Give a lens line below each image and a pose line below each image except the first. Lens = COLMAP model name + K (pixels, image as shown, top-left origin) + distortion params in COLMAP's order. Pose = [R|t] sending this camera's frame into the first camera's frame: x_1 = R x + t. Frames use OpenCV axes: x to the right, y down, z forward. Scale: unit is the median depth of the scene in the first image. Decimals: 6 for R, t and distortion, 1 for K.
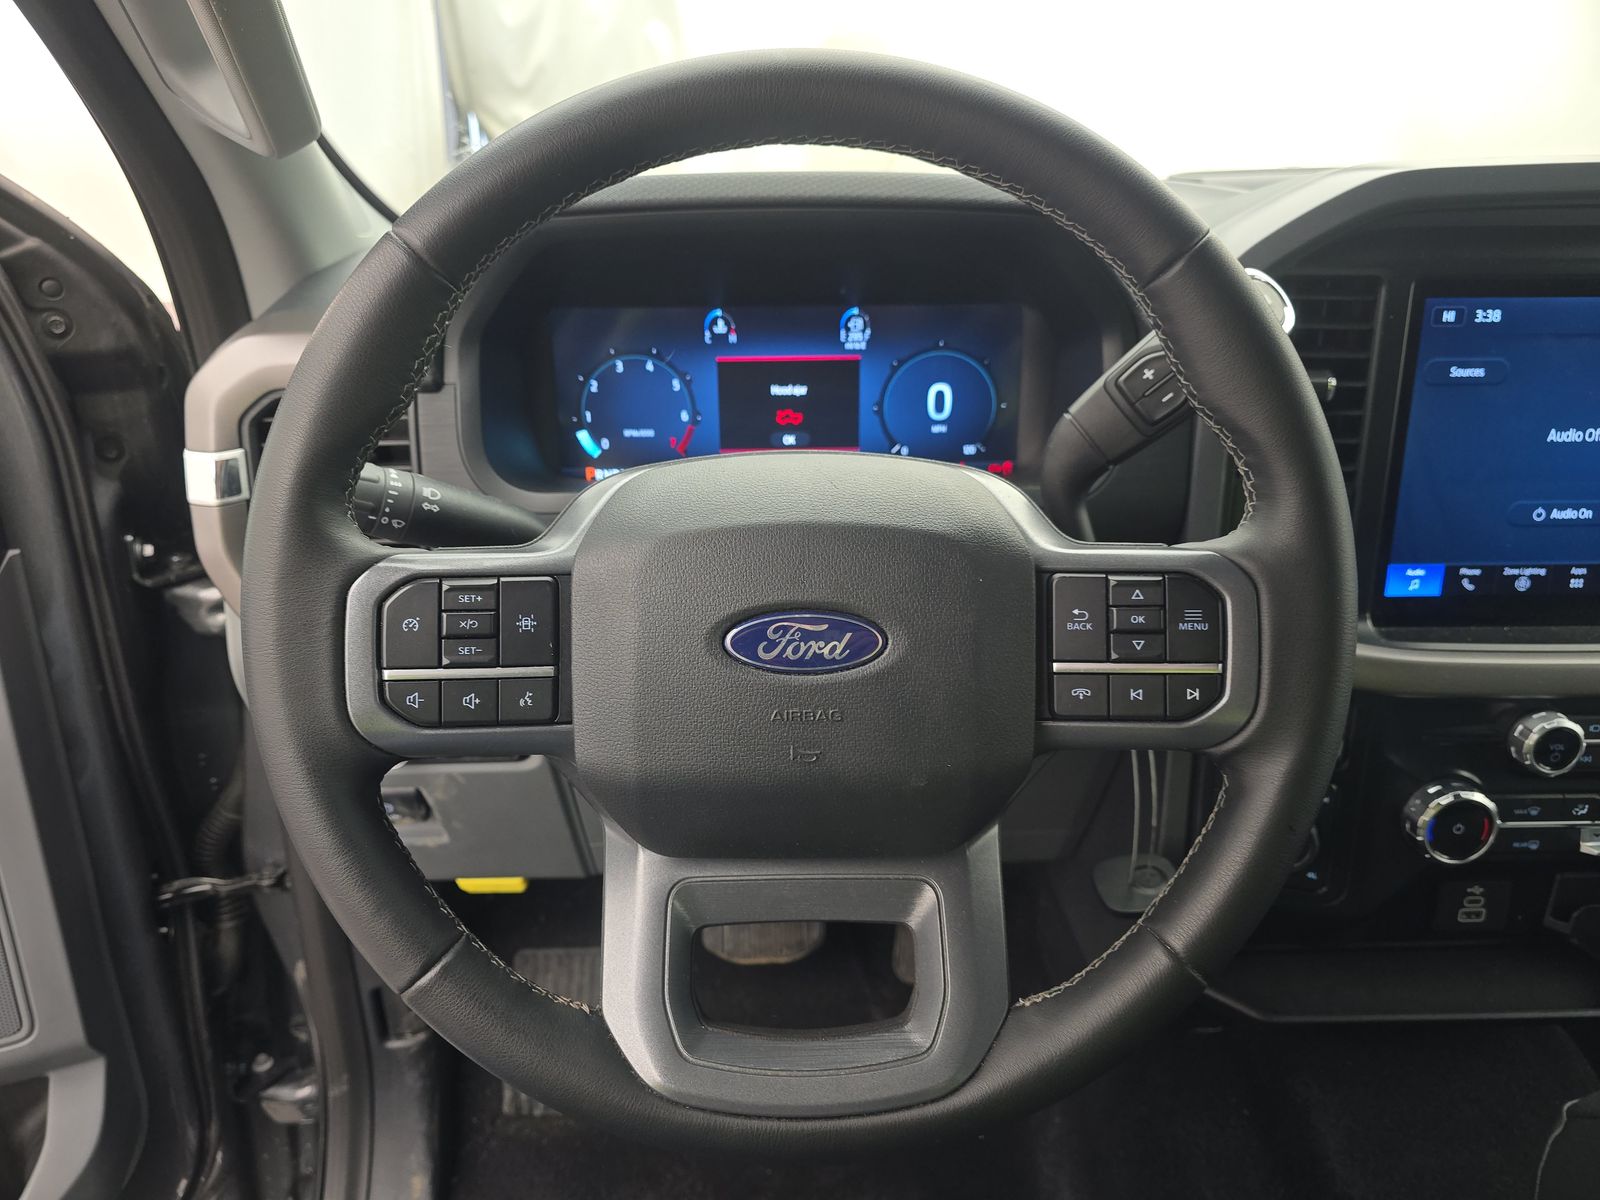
lens RADIAL K [[1097.0, 0, 800.0], [0, 1097.0, 600.0], [0, 0, 1]] dist [0.050276, -0.038625]
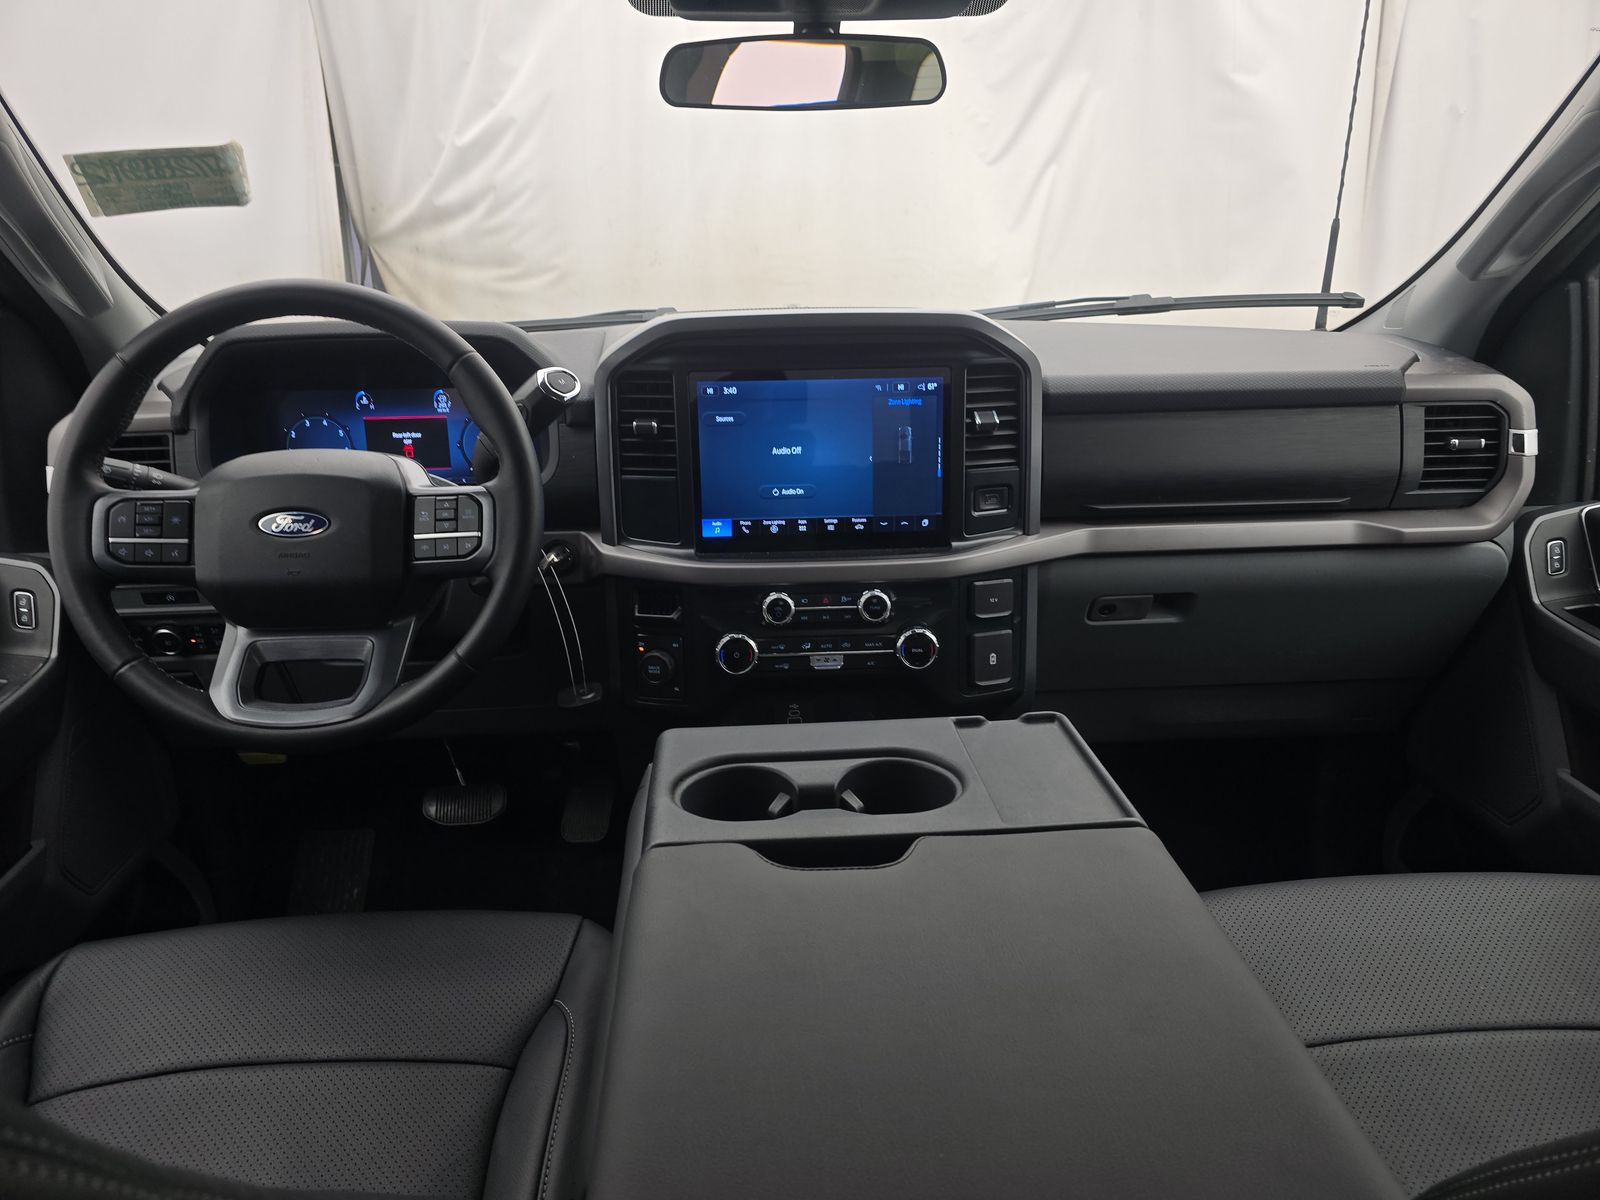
lens RADIAL K [[1097.0, 0, 800.0], [0, 1097.0, 600.0], [0, 0, 1]] dist [0.050276, -0.038625]
pose [[0.999466, -0.018527, 0.026930, 0.644741], [0.020706, 0.996334, -0.083002, 0.265035], [-0.025294, 0.083515, 0.996185, -0.868590]]
